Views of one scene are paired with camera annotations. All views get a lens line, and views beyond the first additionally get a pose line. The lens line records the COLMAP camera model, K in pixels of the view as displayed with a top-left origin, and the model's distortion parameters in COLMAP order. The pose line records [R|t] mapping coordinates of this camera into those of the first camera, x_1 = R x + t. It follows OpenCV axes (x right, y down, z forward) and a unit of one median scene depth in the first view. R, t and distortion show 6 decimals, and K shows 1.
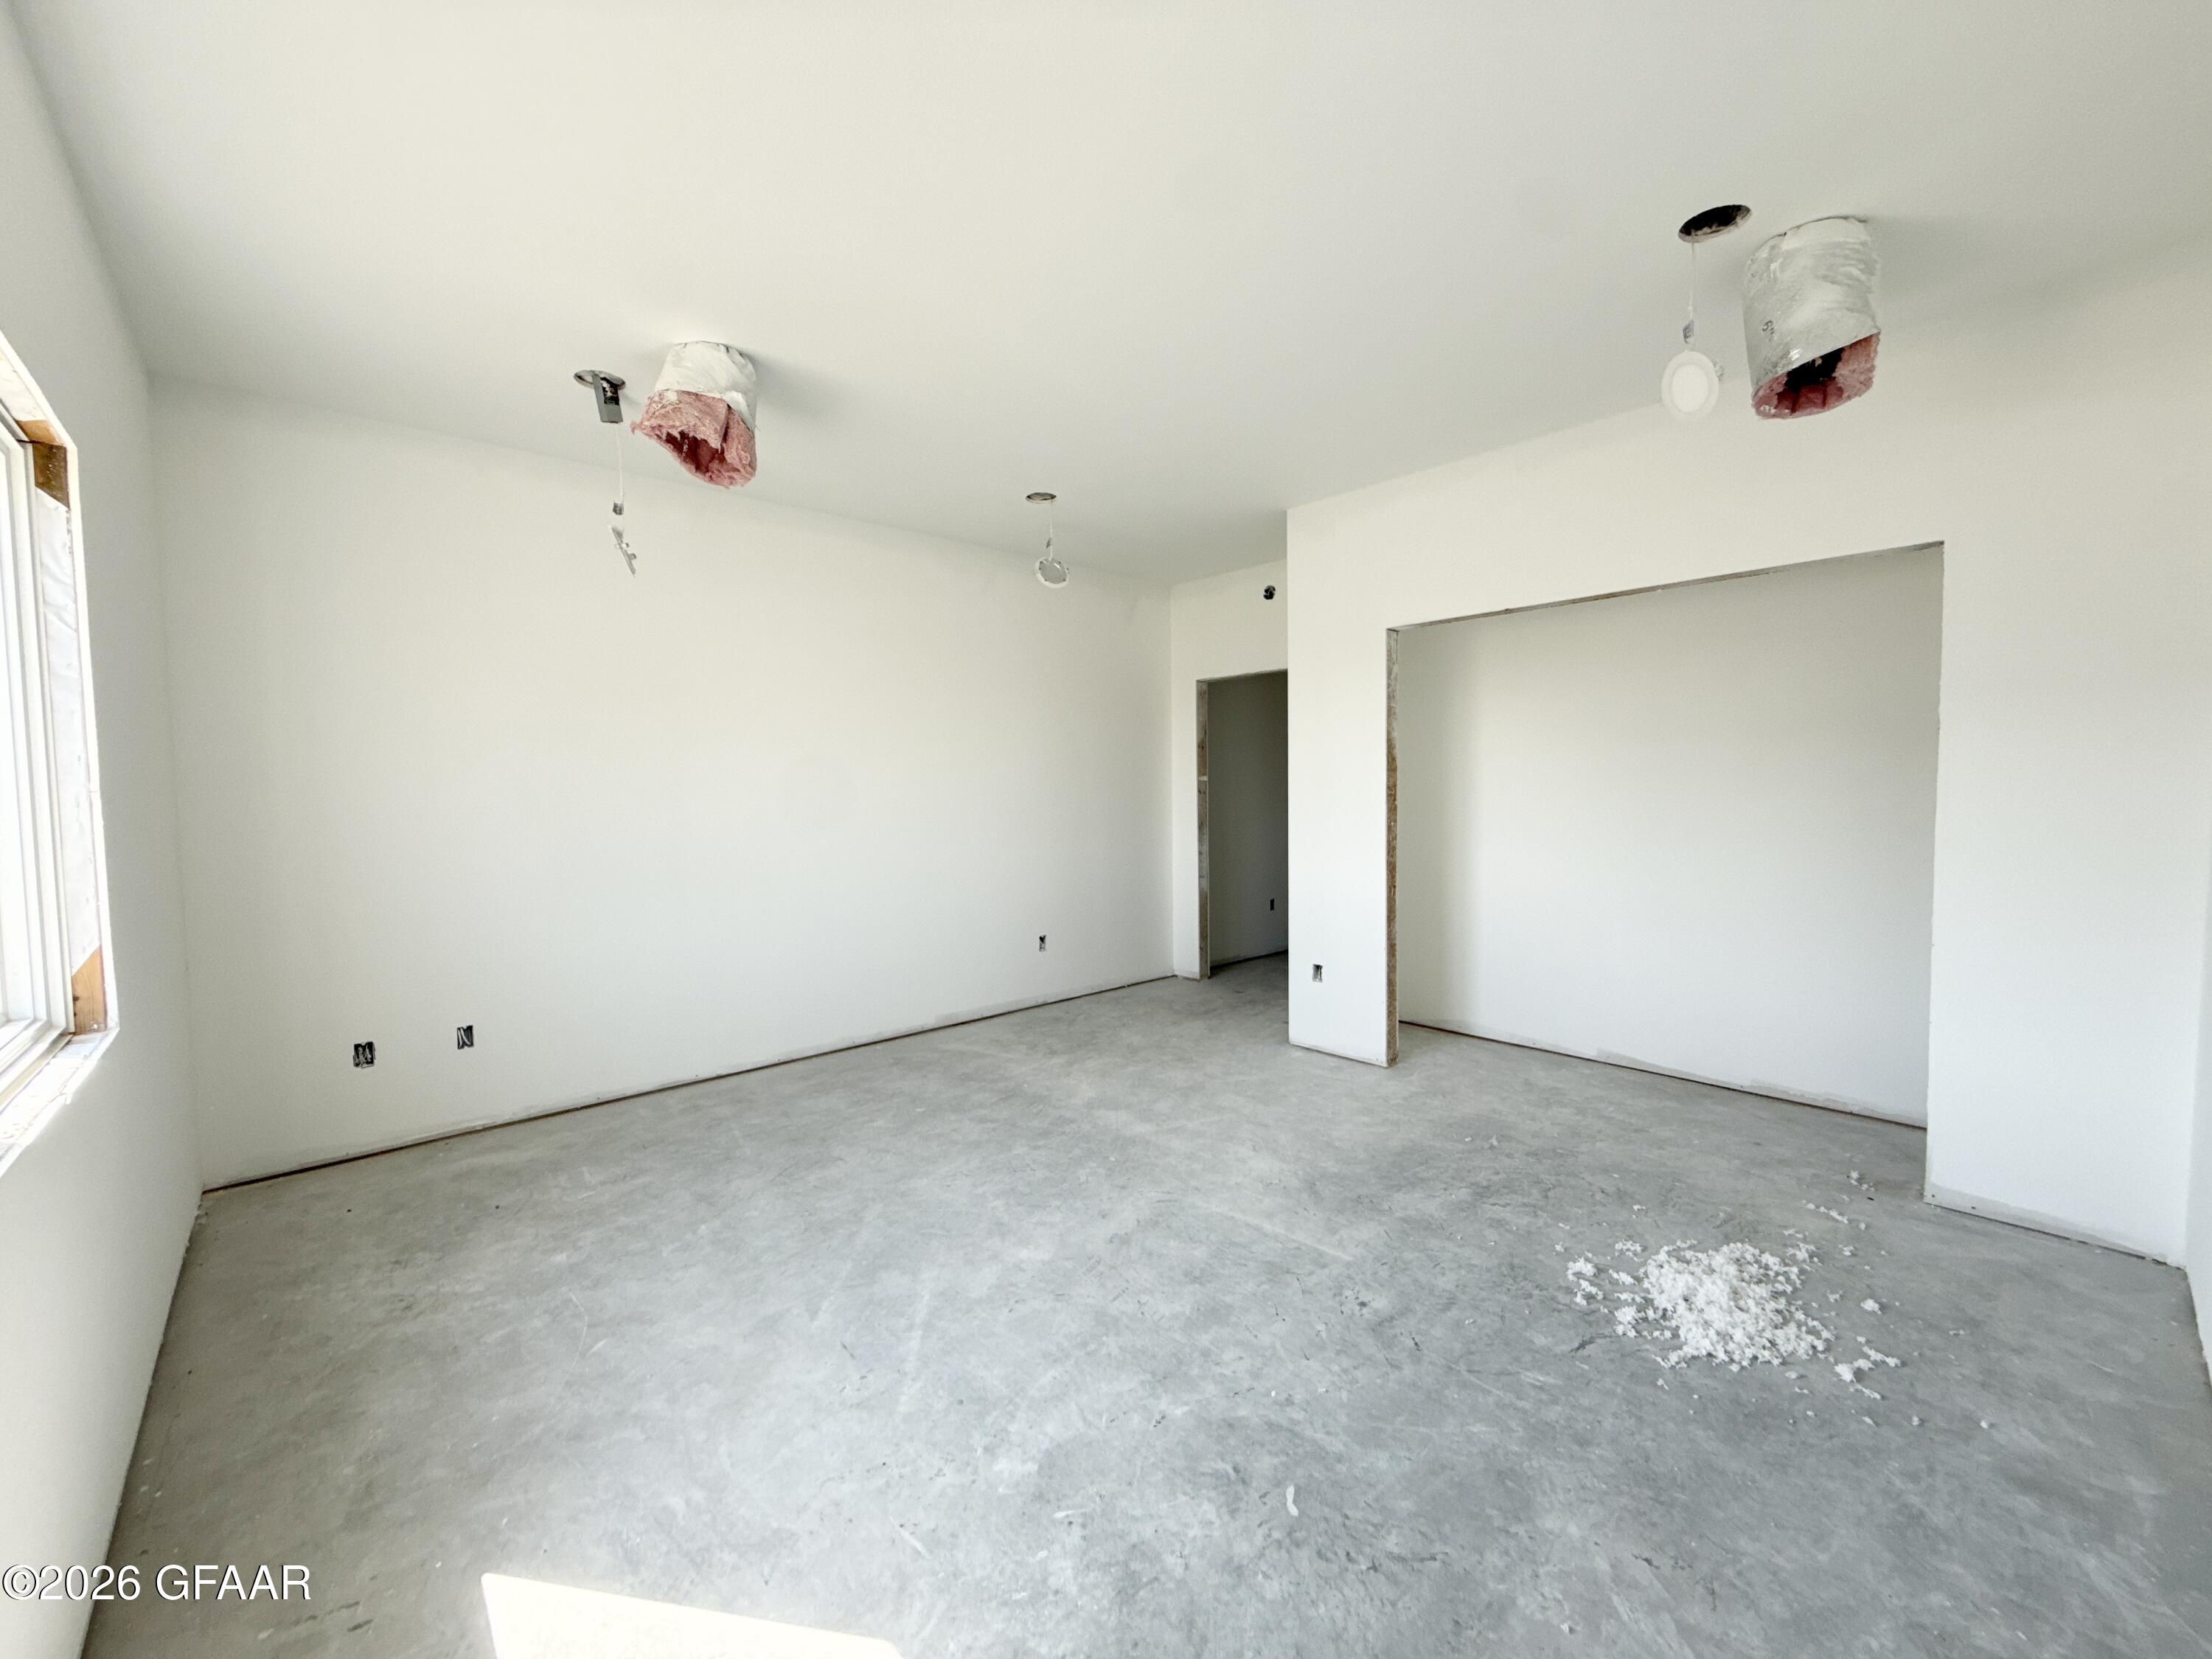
lens RADIAL K [[878.8, 0, 1096.4], [0, 878.8, 819.3], [0, 0, 1]] dist [0.000865, -0.000295]
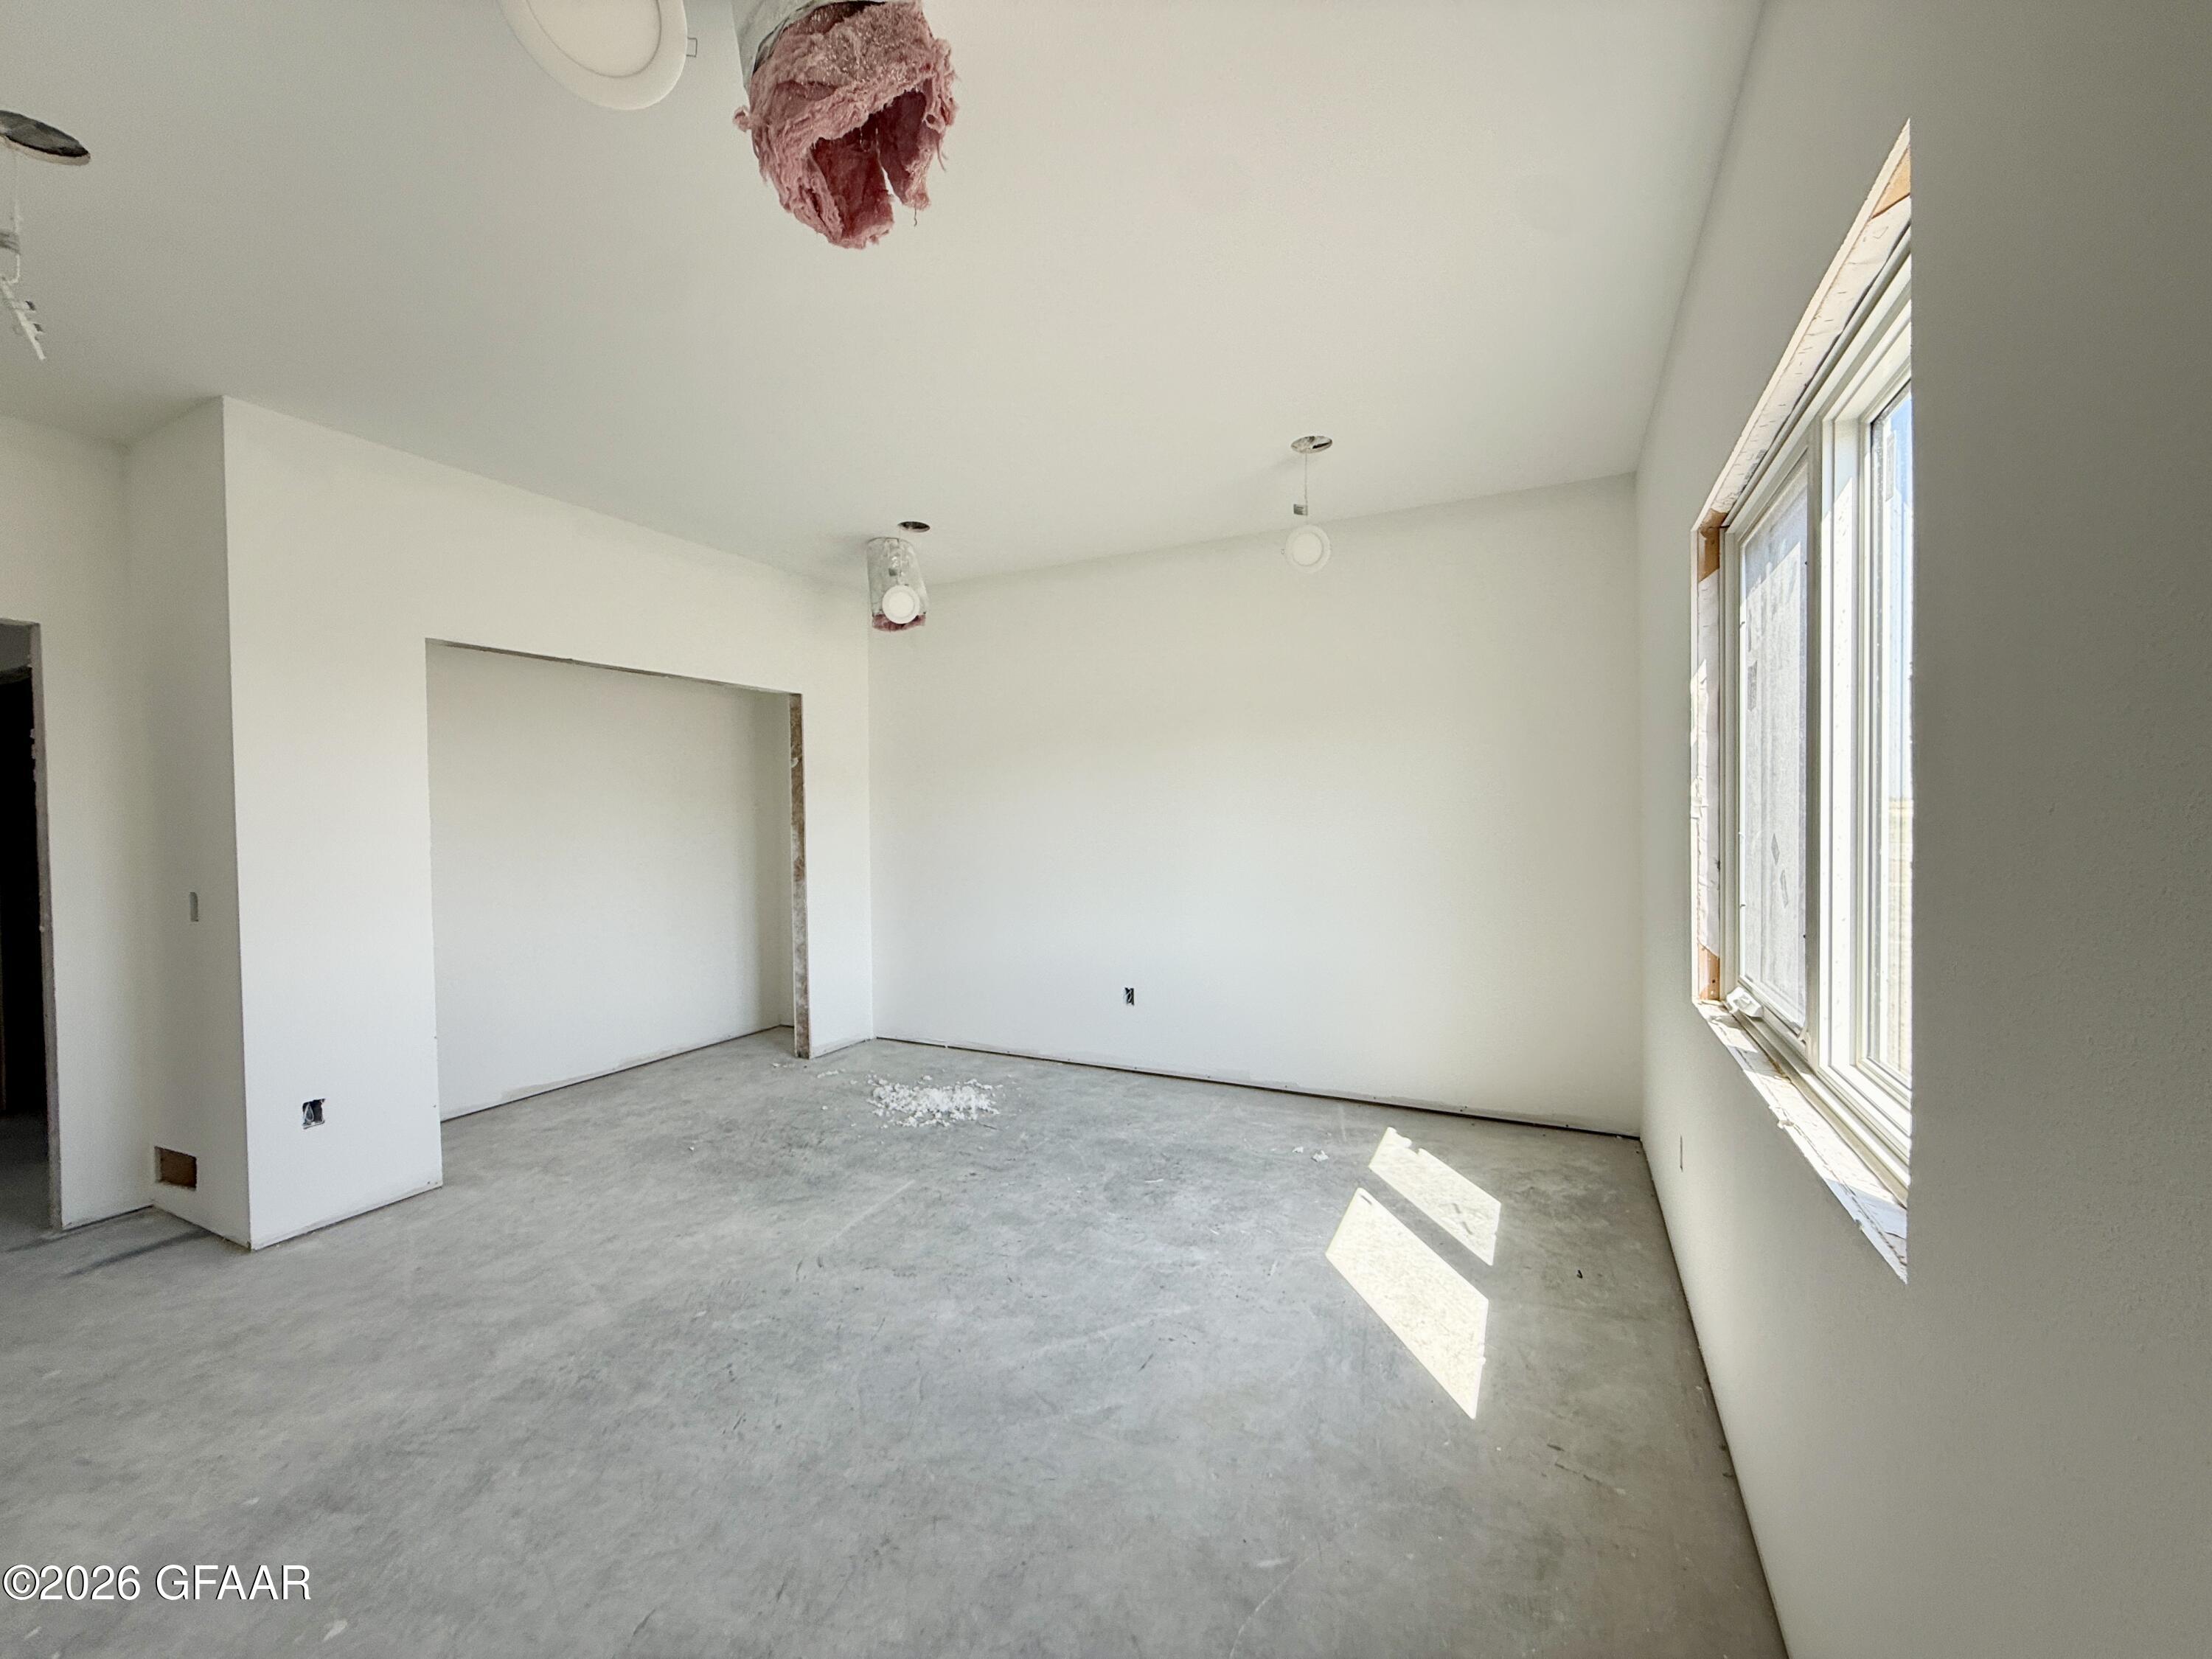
lens RADIAL K [[878.8, 0, 1098.5], [0, 878.8, 830.4], [0, 0, 1]] dist [0.000865, -0.000295]
pose [[-0.357972, 0.000962, 0.933732, -0.965056], [0.054855, 0.998294, 0.020002, -0.036009], [-0.932120, 0.058380, -0.357414, 1.087931]]
